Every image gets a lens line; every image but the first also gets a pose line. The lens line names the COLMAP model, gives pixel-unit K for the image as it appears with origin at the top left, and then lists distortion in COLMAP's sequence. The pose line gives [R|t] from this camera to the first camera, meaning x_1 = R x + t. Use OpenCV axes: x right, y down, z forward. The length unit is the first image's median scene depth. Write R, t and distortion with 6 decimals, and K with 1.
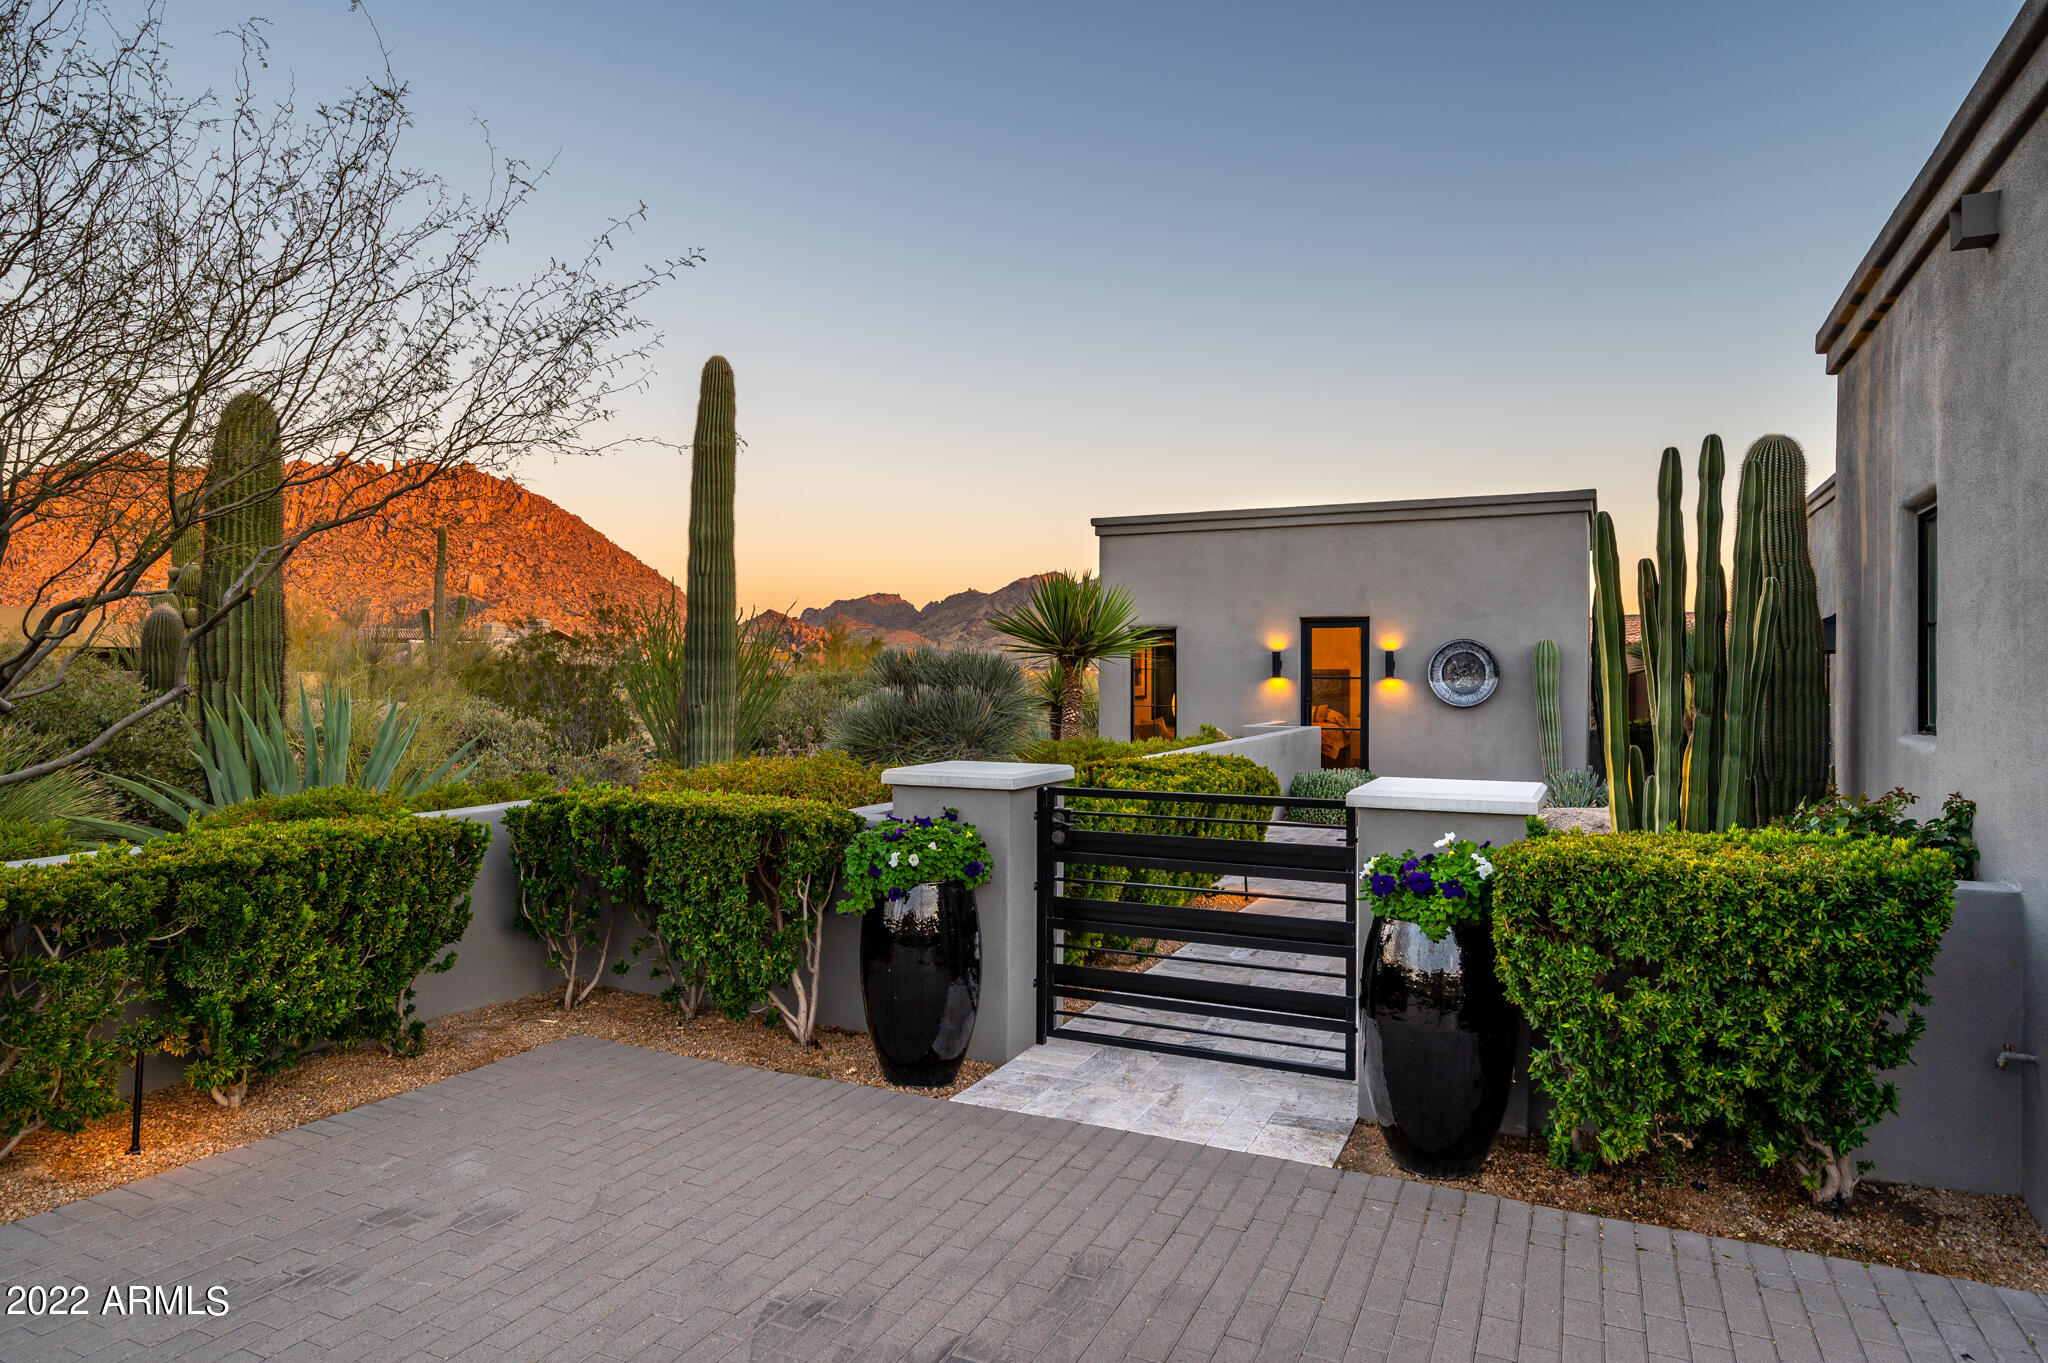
lens RADIAL K [[1207.0, 0, 1018.2], [0, 1207.0, 687.0], [0, 0, 1]] dist [0.002616, -0.000224]
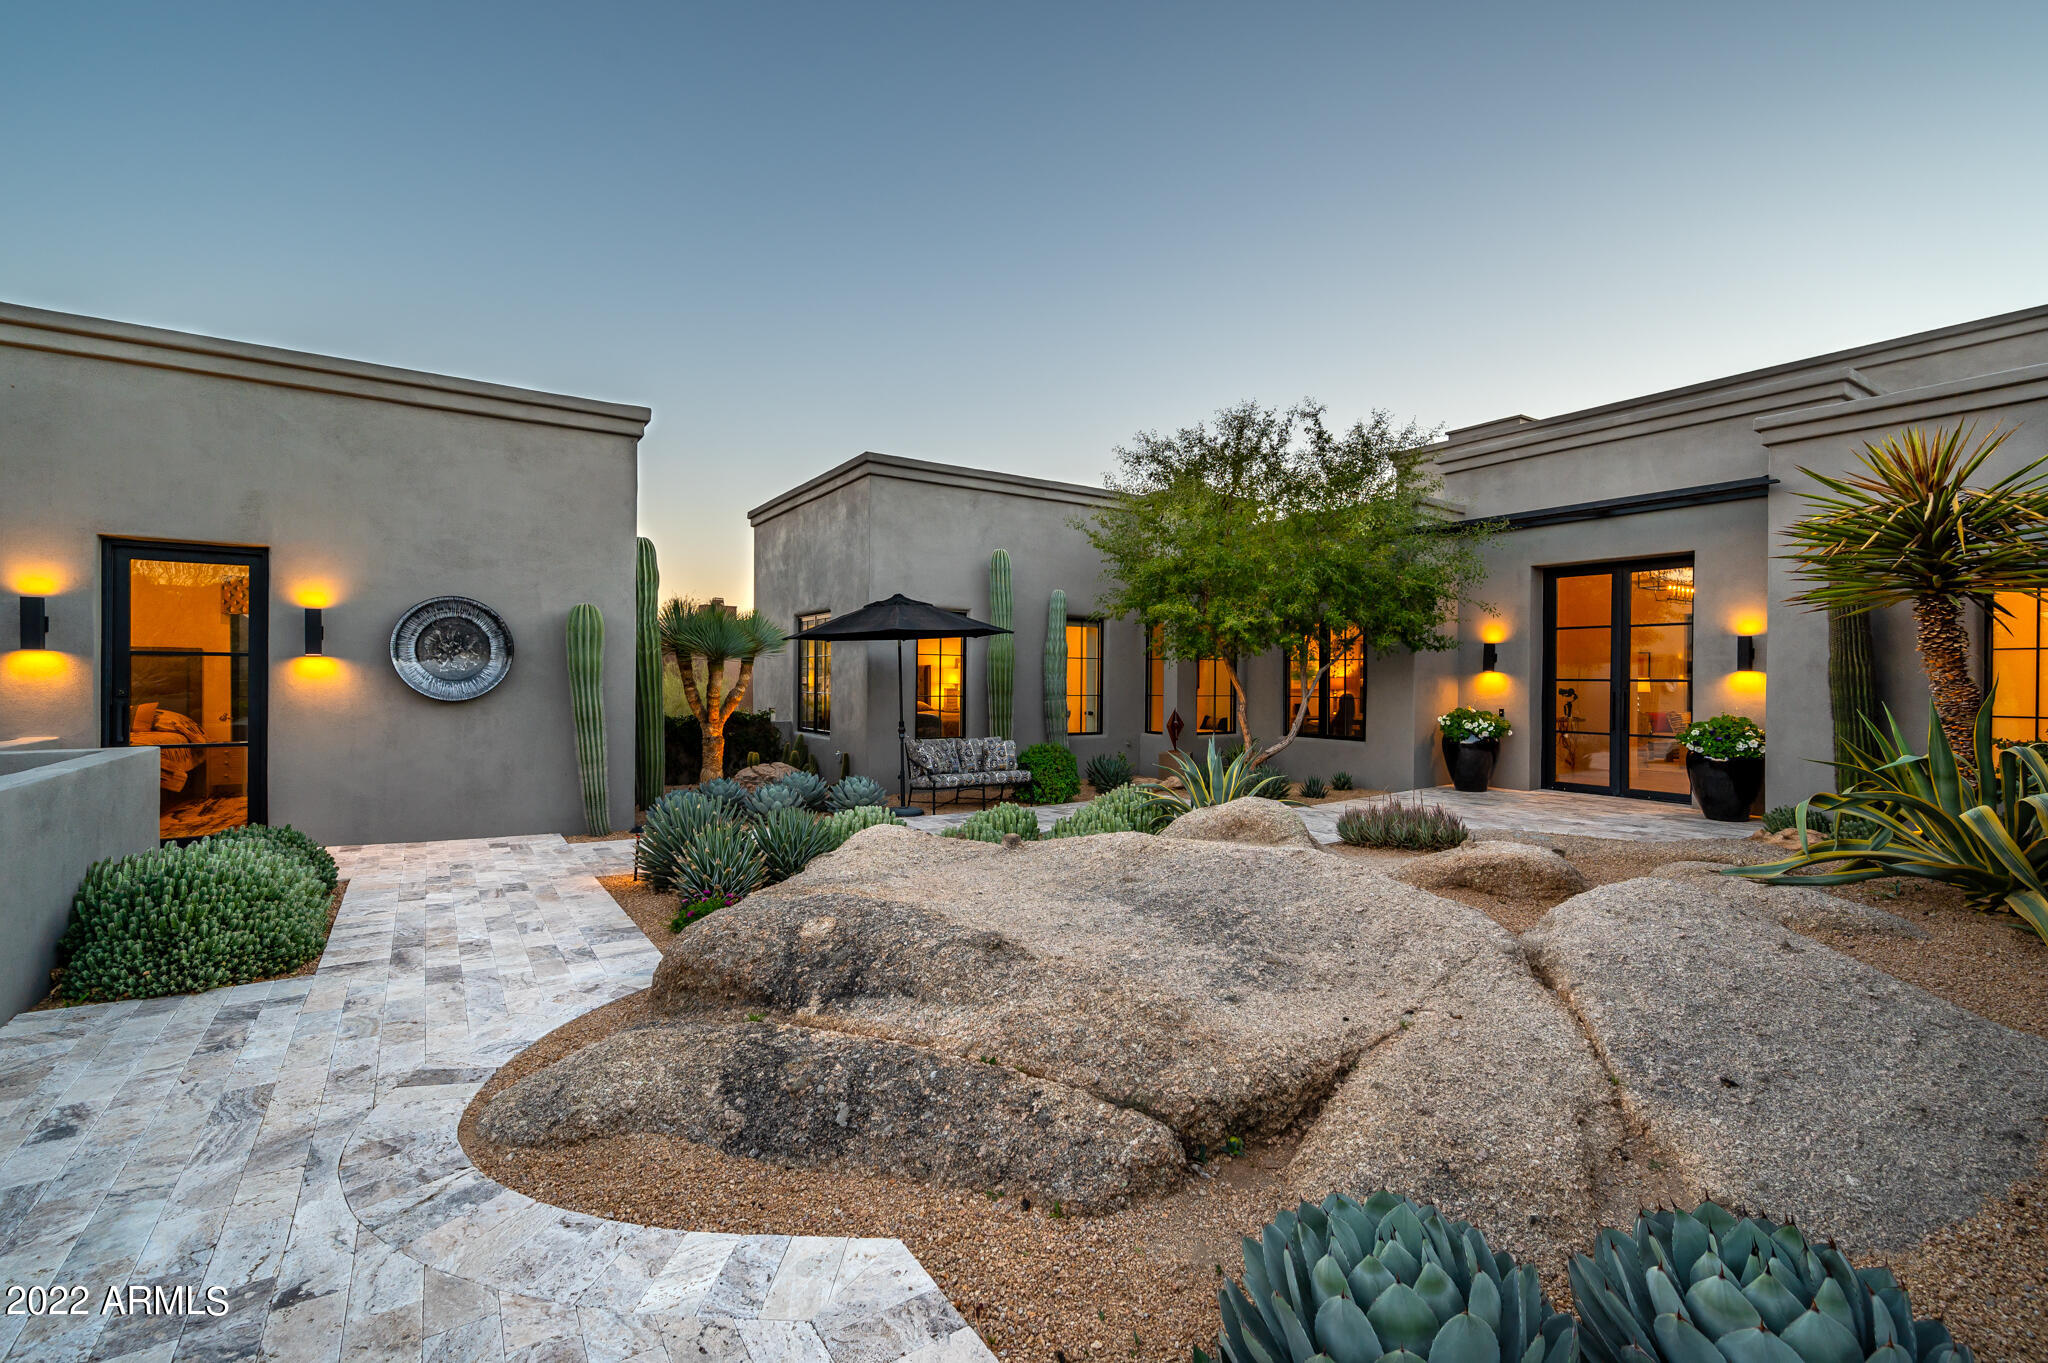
lens RADIAL K [[892.9, 0, 1022.2], [0, 892.9, 682.3], [0, 0, 1]] dist [0.000266, 0.000379]
pose [[0.513713, 0.000537, 0.857962, 0.112683], [0.001587, 0.999997, -0.001576, 0.007311], [-0.857961, 0.002171, 0.513711, 0.483391]]
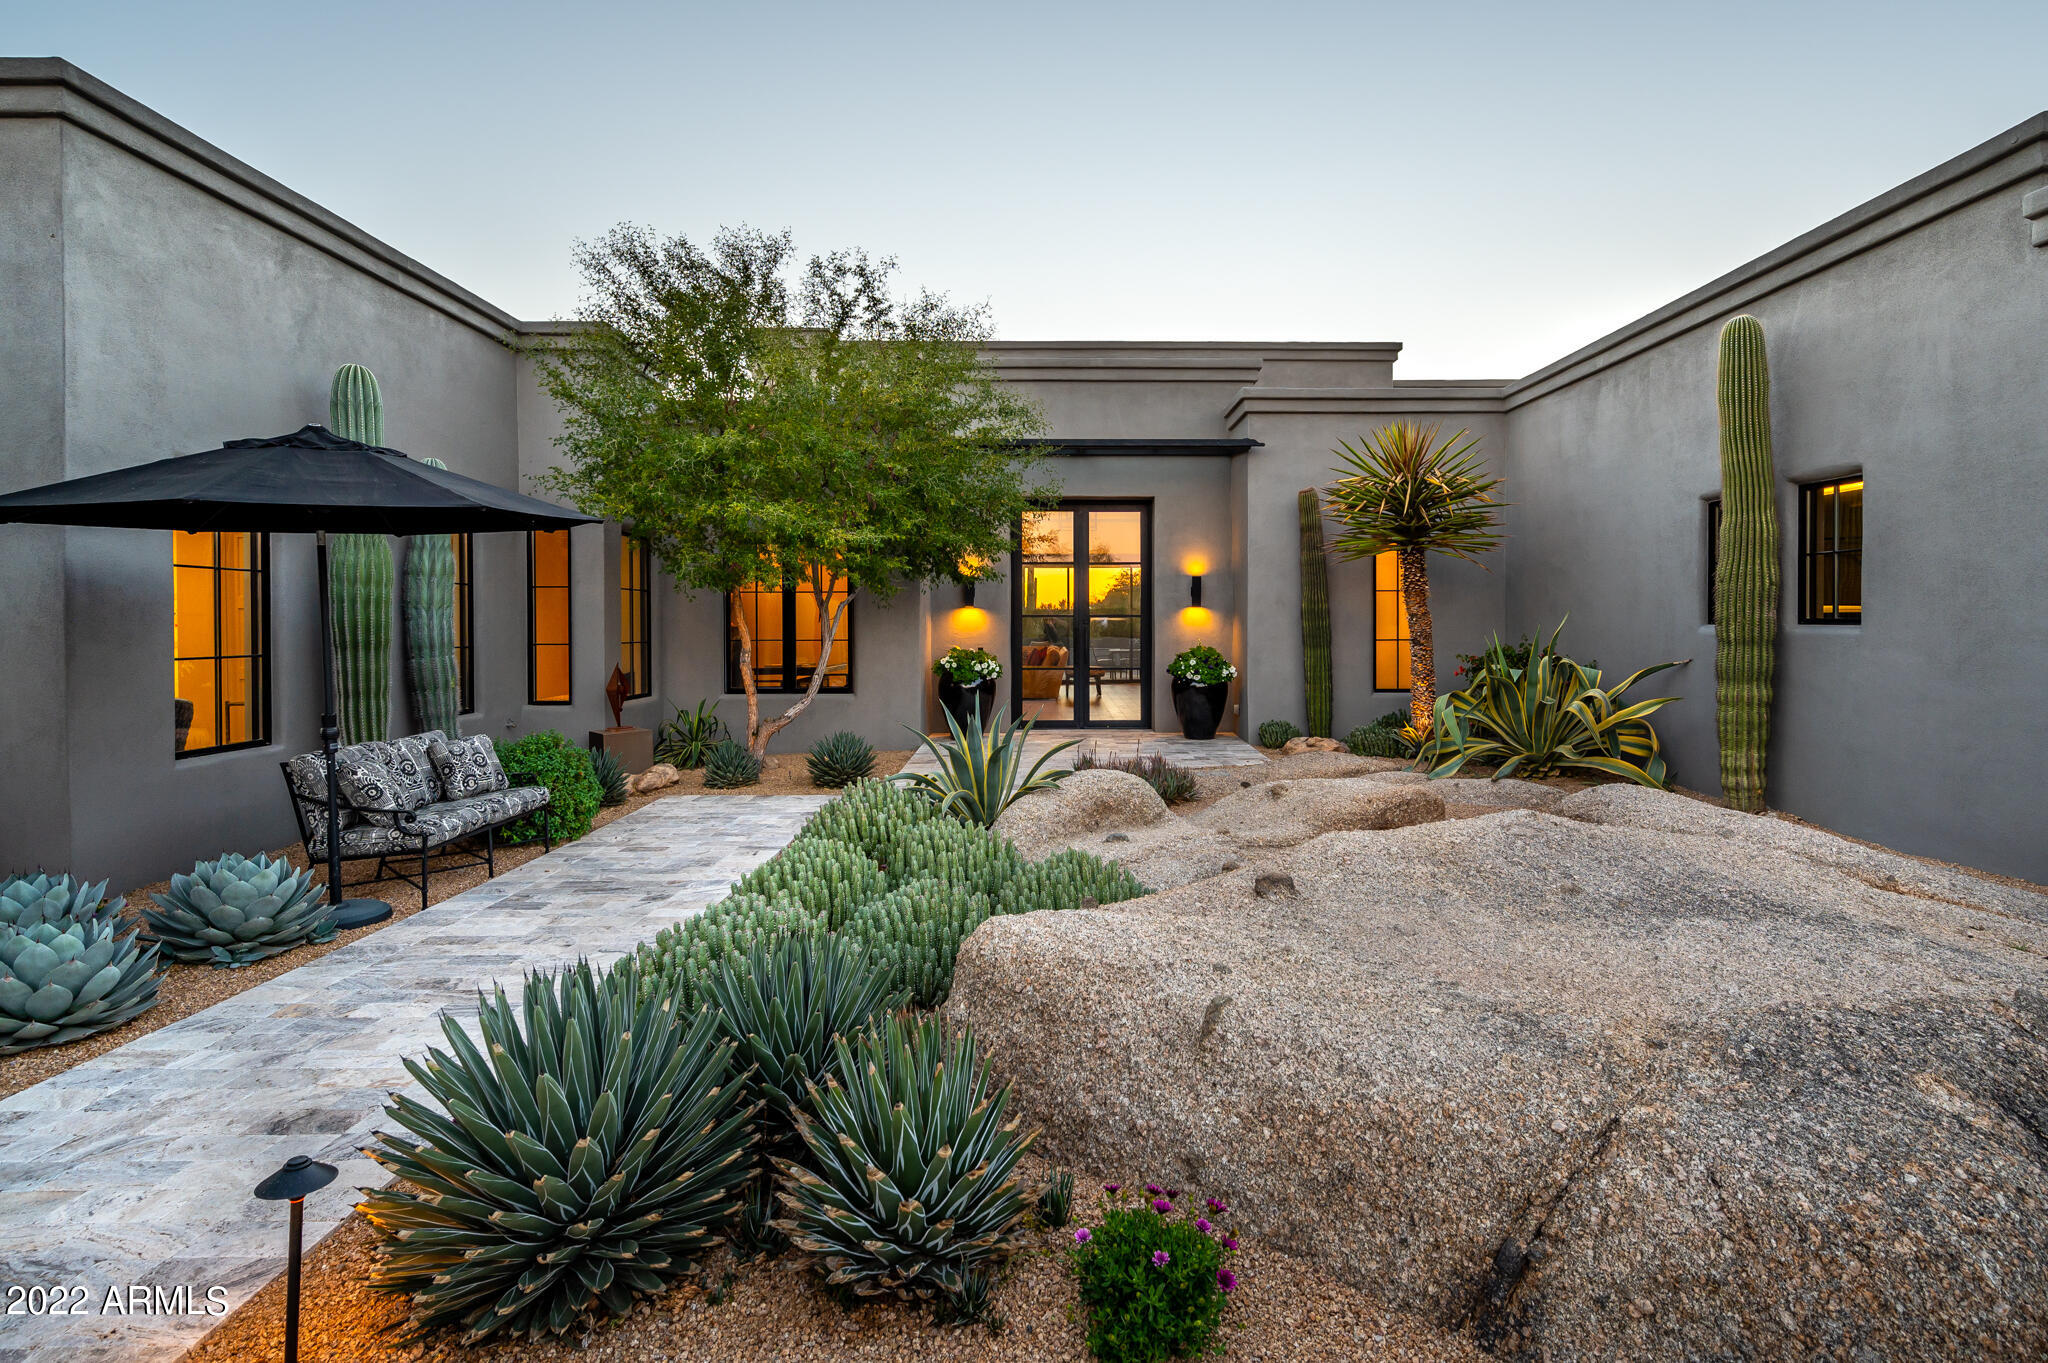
lens RADIAL K [[1027.9, 0, 1057.1], [0, 1027.9, 629.2], [0, 0, 1]] dist [0.002686, 0.000588]
pose [[-0.443918, -0.005531, 0.896050, 0.213763], [0.011799, 0.999858, 0.012017, 0.005902], [-0.895989, 0.015907, -0.443790, 0.804669]]
